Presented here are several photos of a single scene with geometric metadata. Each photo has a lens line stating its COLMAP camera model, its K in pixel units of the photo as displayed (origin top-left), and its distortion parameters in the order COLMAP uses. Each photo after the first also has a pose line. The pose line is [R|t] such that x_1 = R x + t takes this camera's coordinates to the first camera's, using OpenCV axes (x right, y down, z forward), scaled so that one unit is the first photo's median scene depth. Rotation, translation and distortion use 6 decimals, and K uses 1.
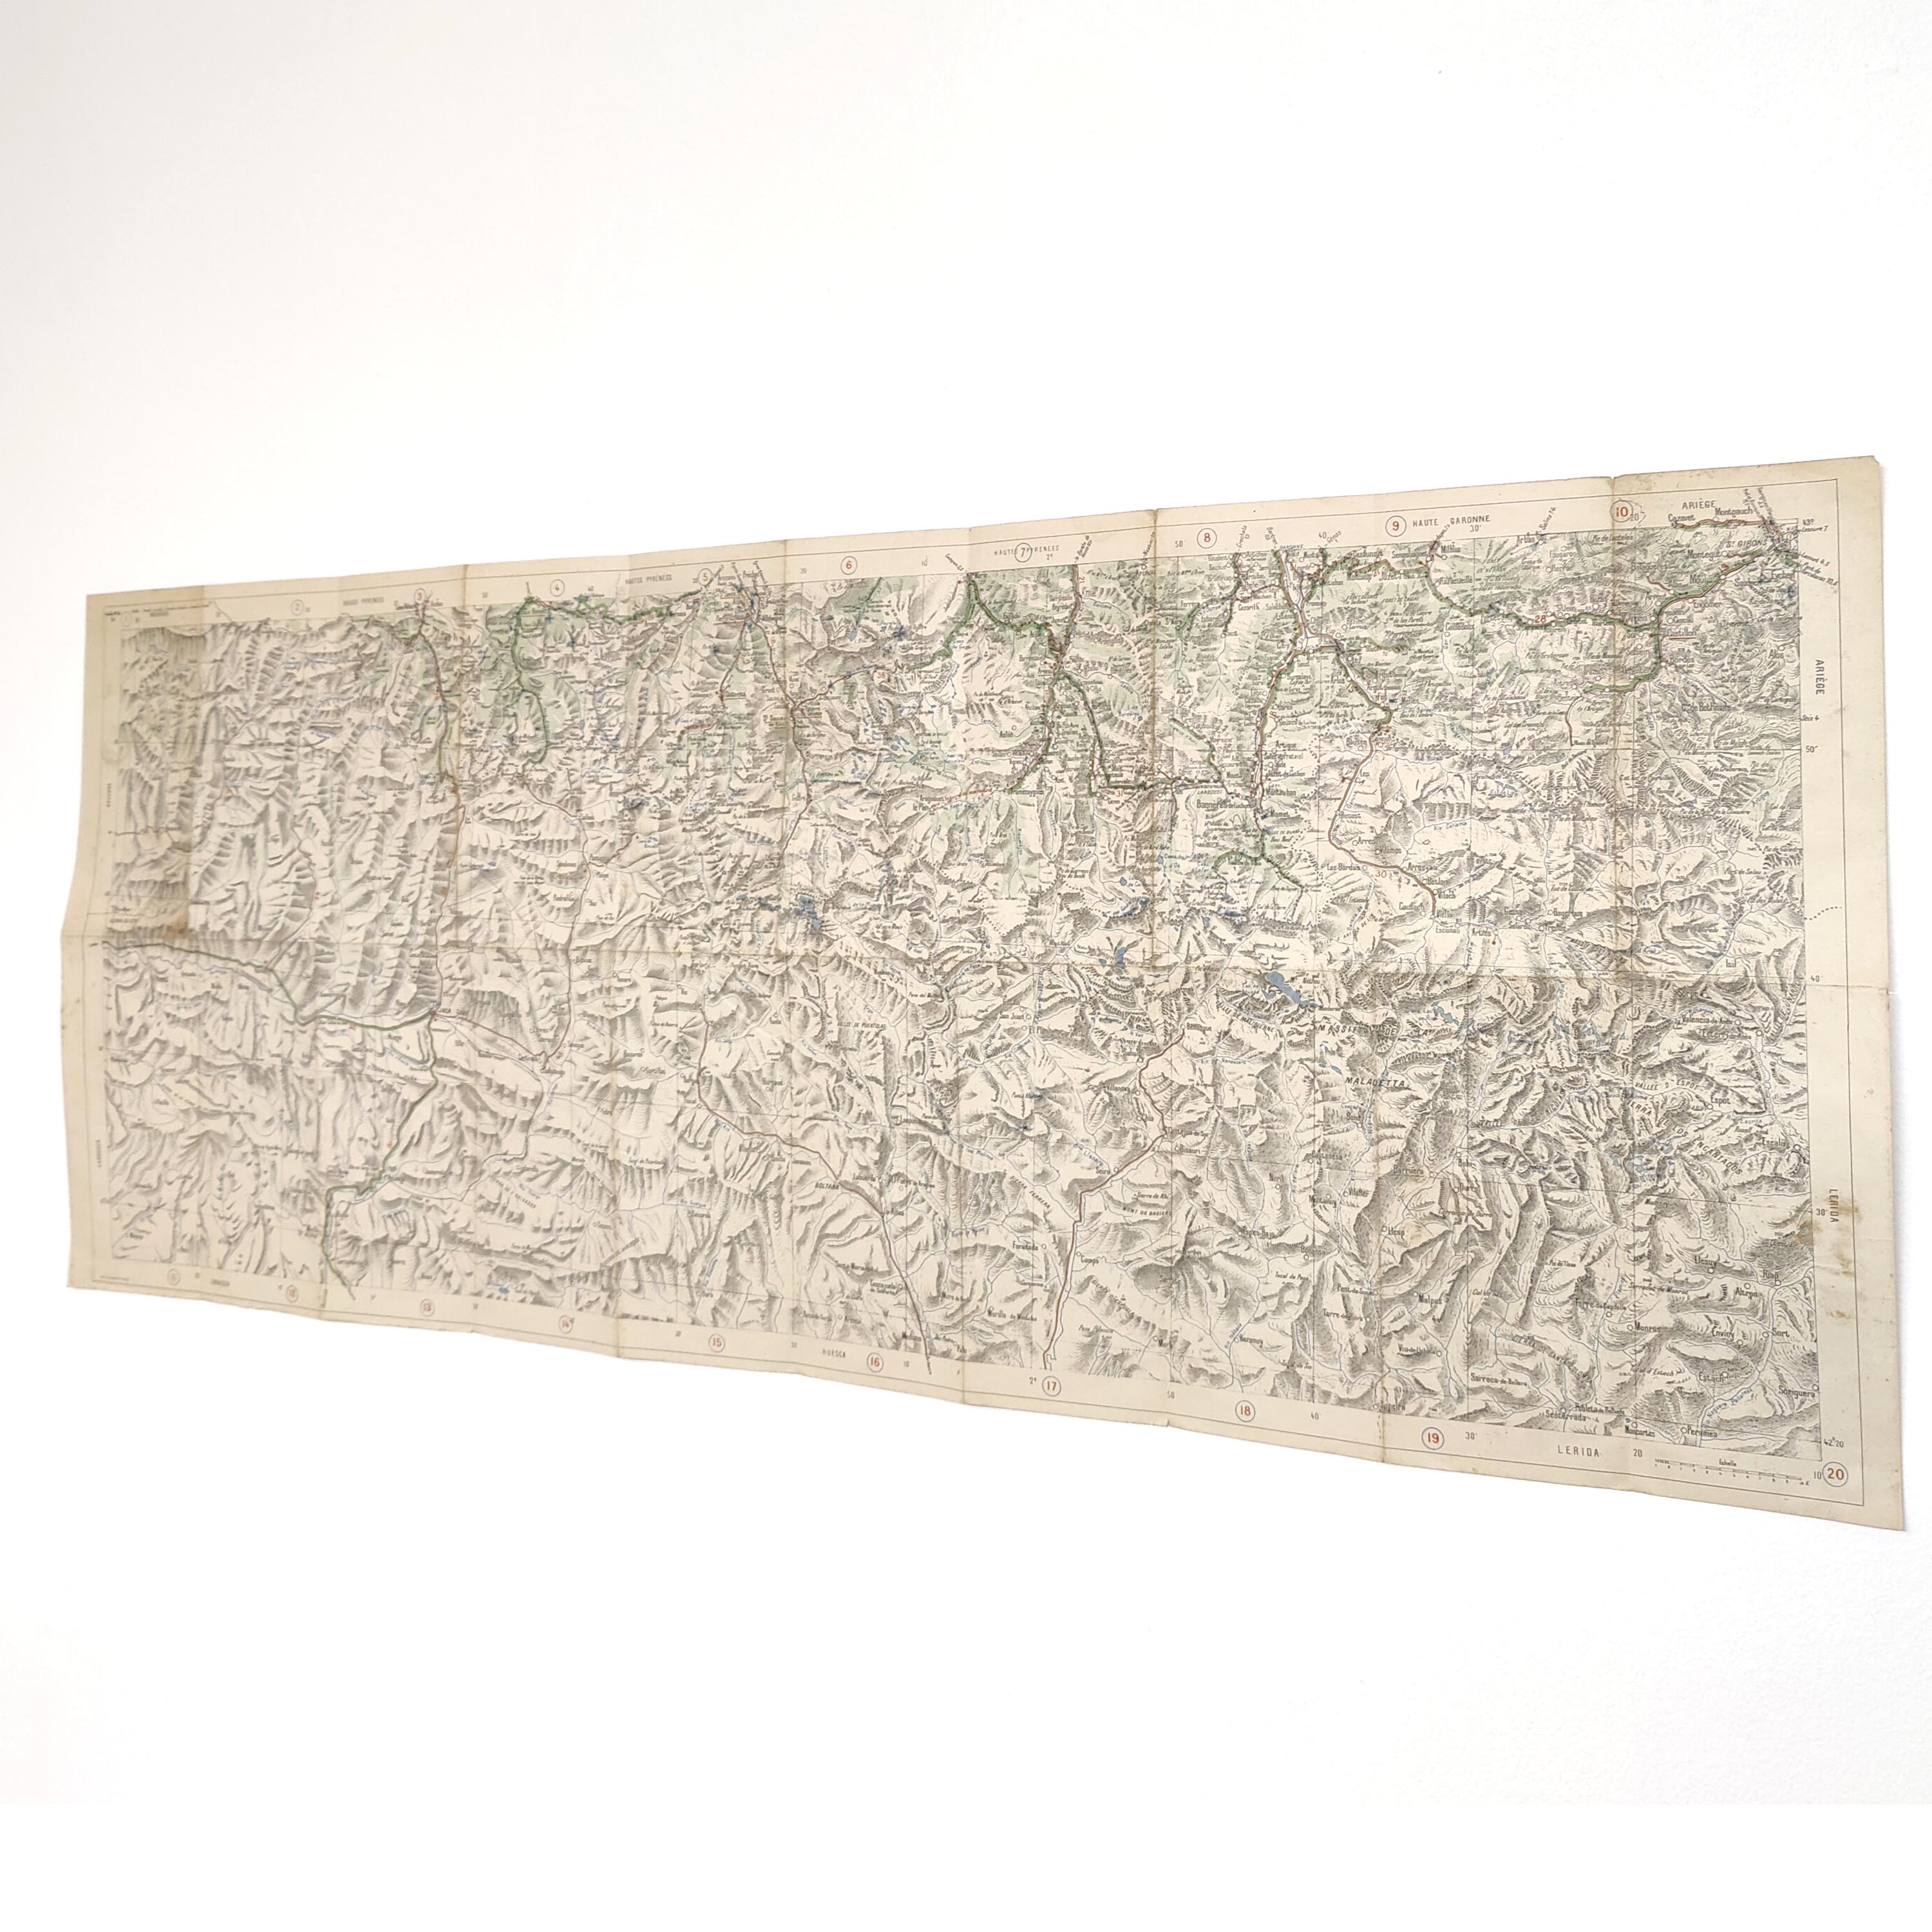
lens RADIAL K [[1981.2, 0, 994.4], [0, 1981.2, 751.5], [0, 0, 1]] dist [-0.010896, 0.117198]
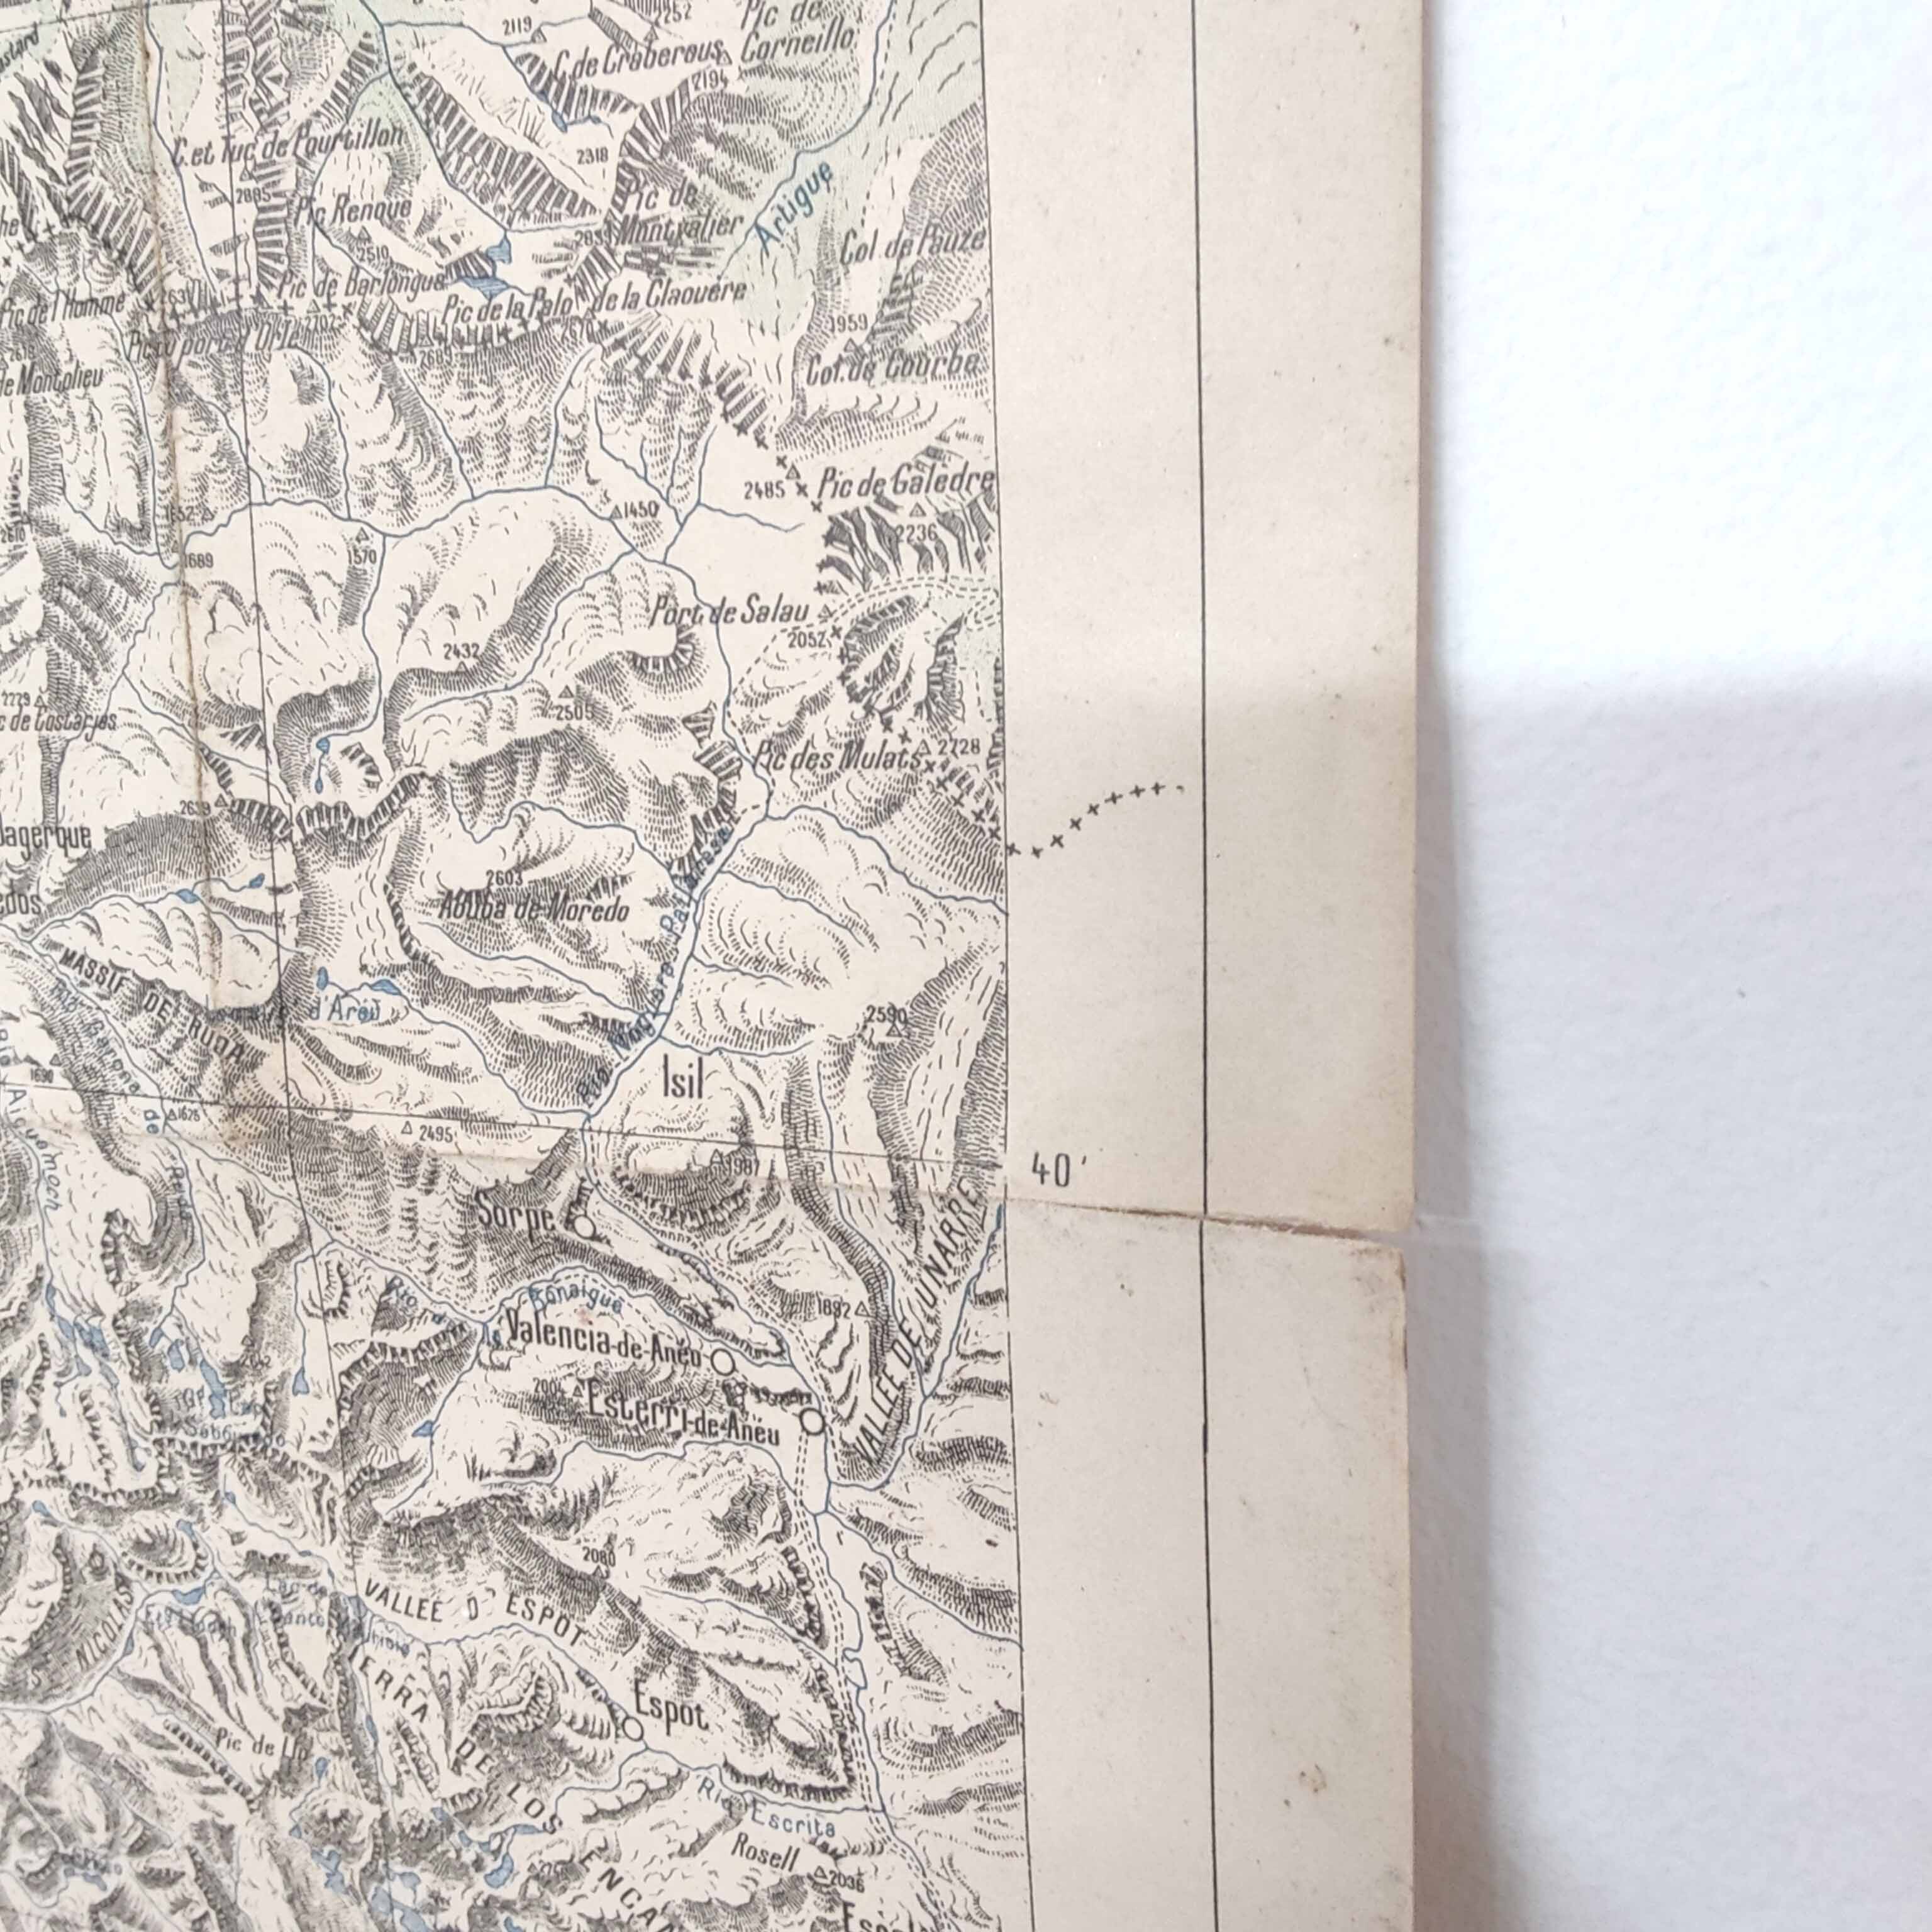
lens RADIAL K [[1816.1, 0, 958.5], [0, 1816.1, 830.1], [0, 0, 1]] dist [0.065138, -0.069870]
pose [[0.996175, -0.052936, 0.069514, 0.343805], [0.039559, 0.982617, 0.181383, 0.044865], [-0.077907, -0.177940, 0.980953, 0.730324]]
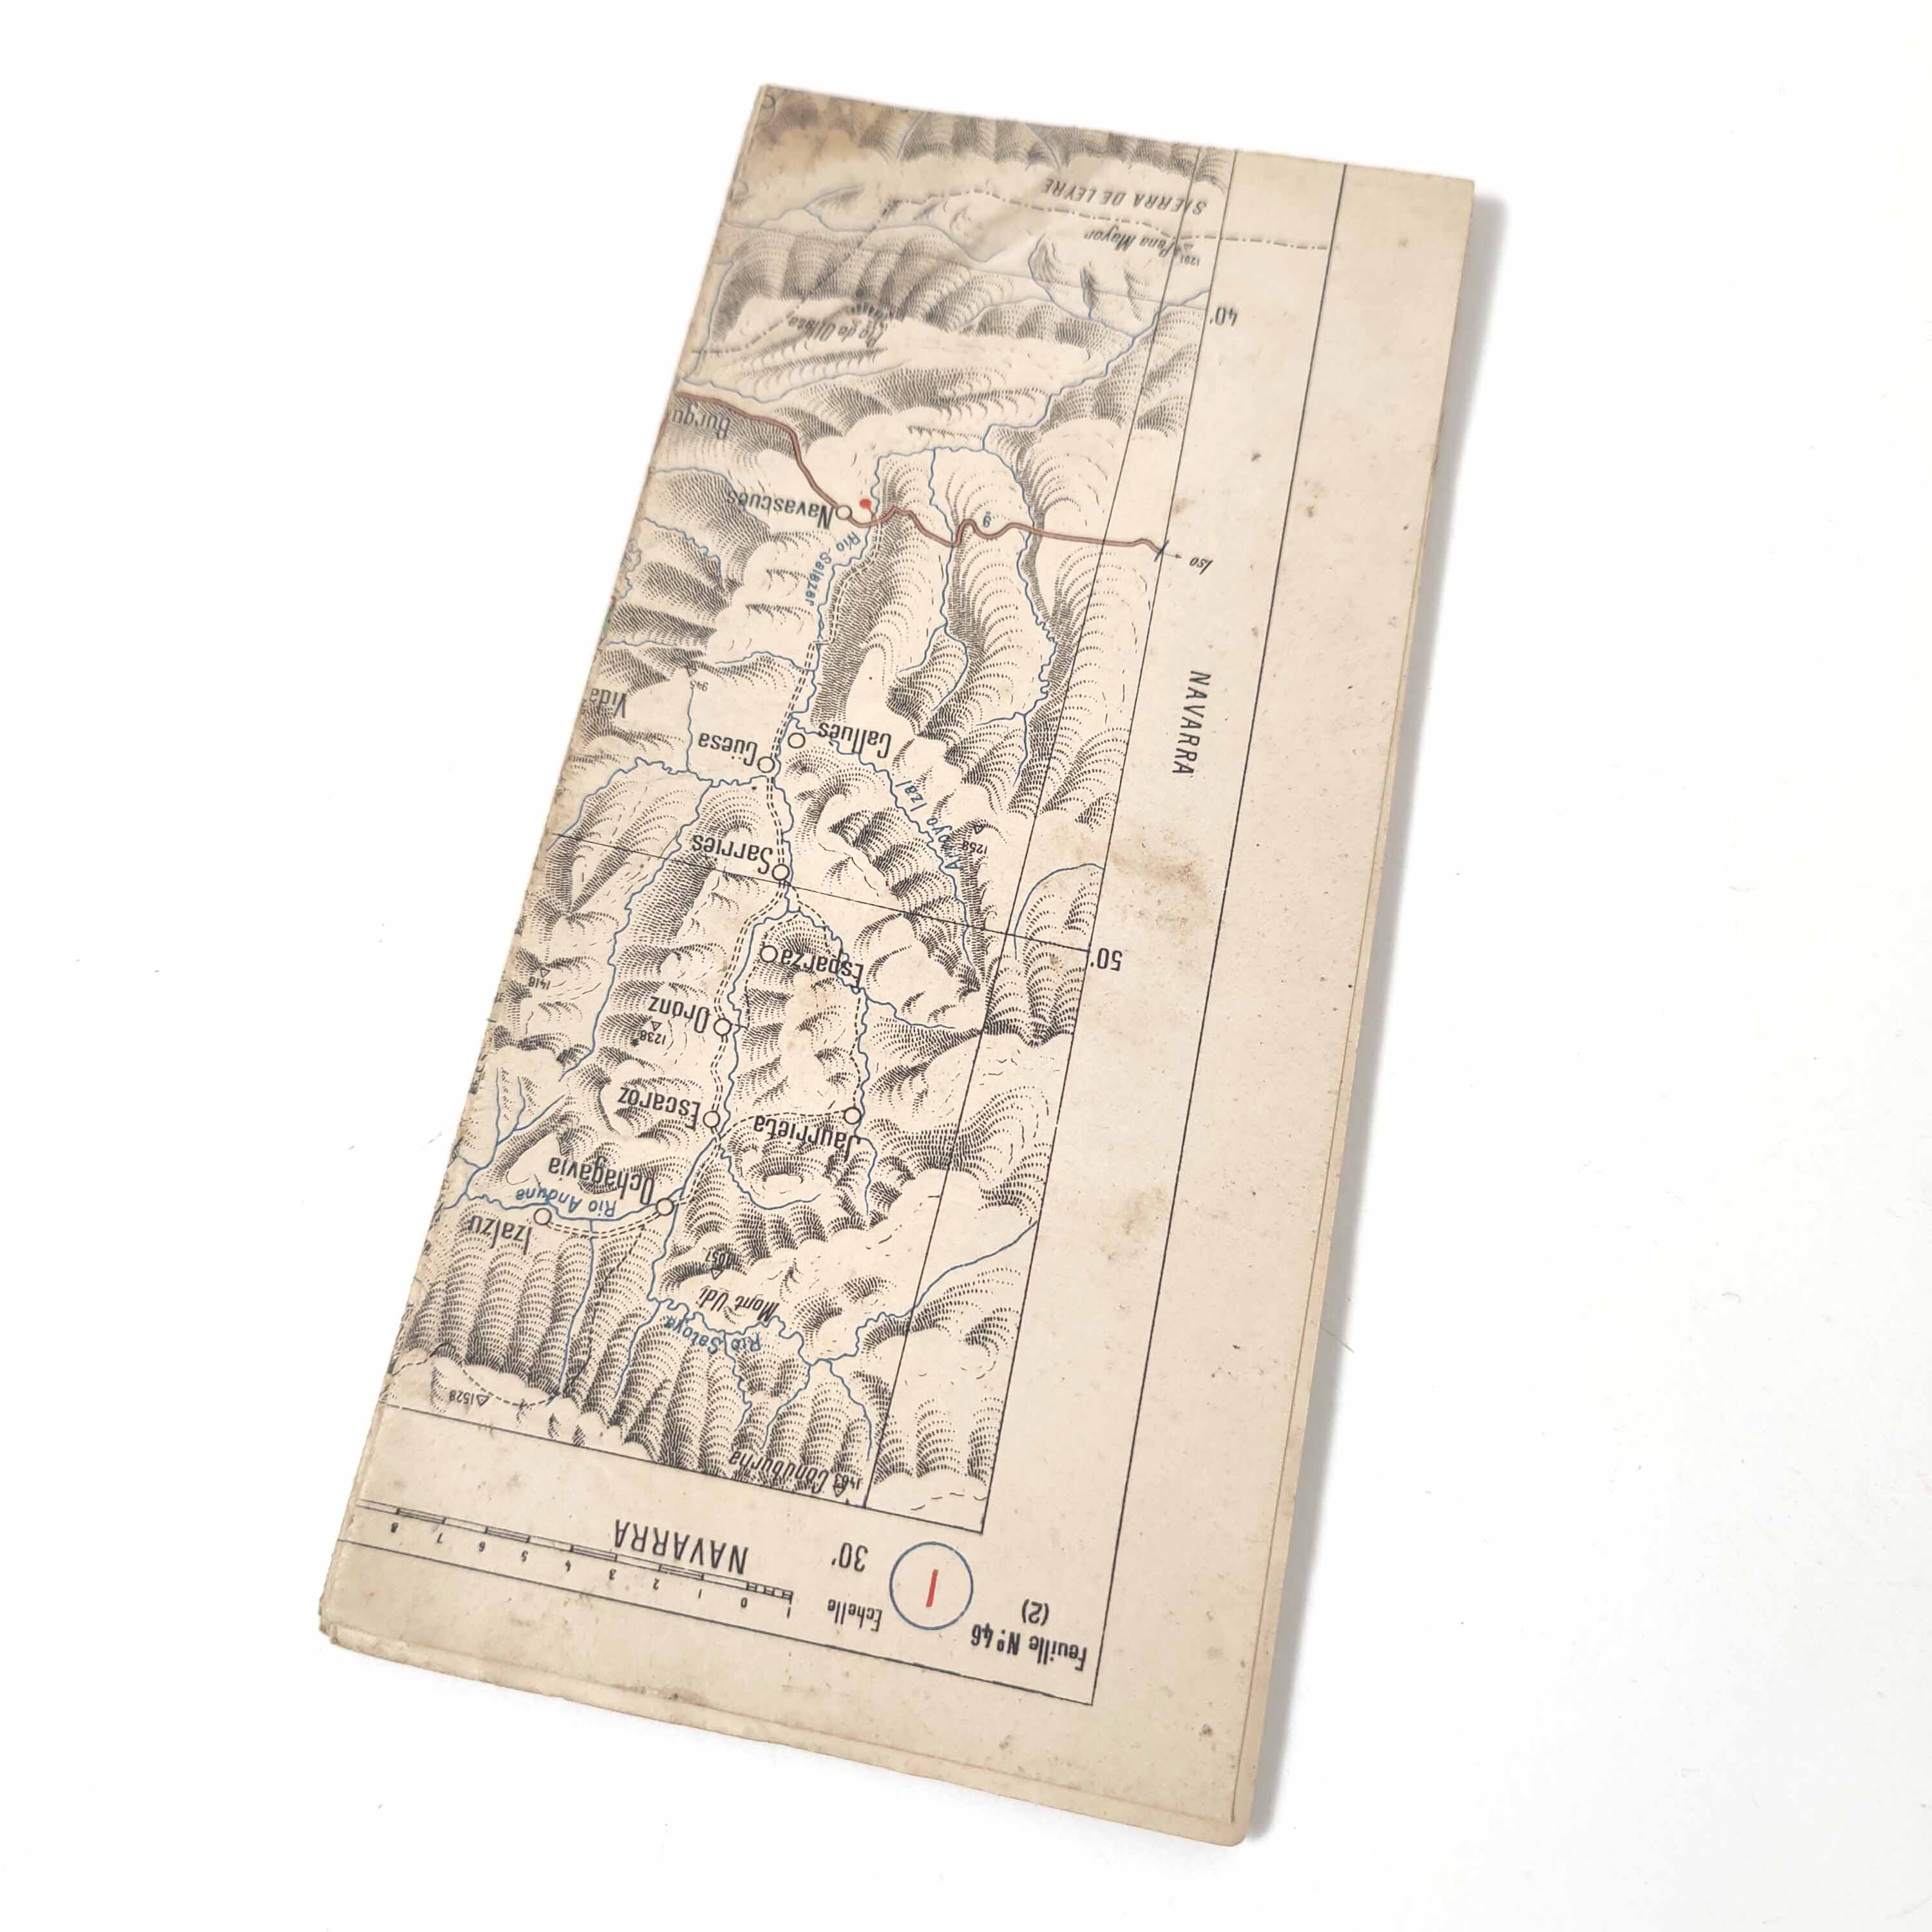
lens RADIAL K [[1819.1, 0, 956.3], [0, 1819.1, 976.4], [0, 0, 1]] dist [-0.027566, 0.040902]
pose [[-0.847838, -0.012290, 0.530112, -0.698452], [0.224286, -0.914209, 0.337517, -0.094370], [0.480485, 0.405057, 0.777858, 1.134370]]
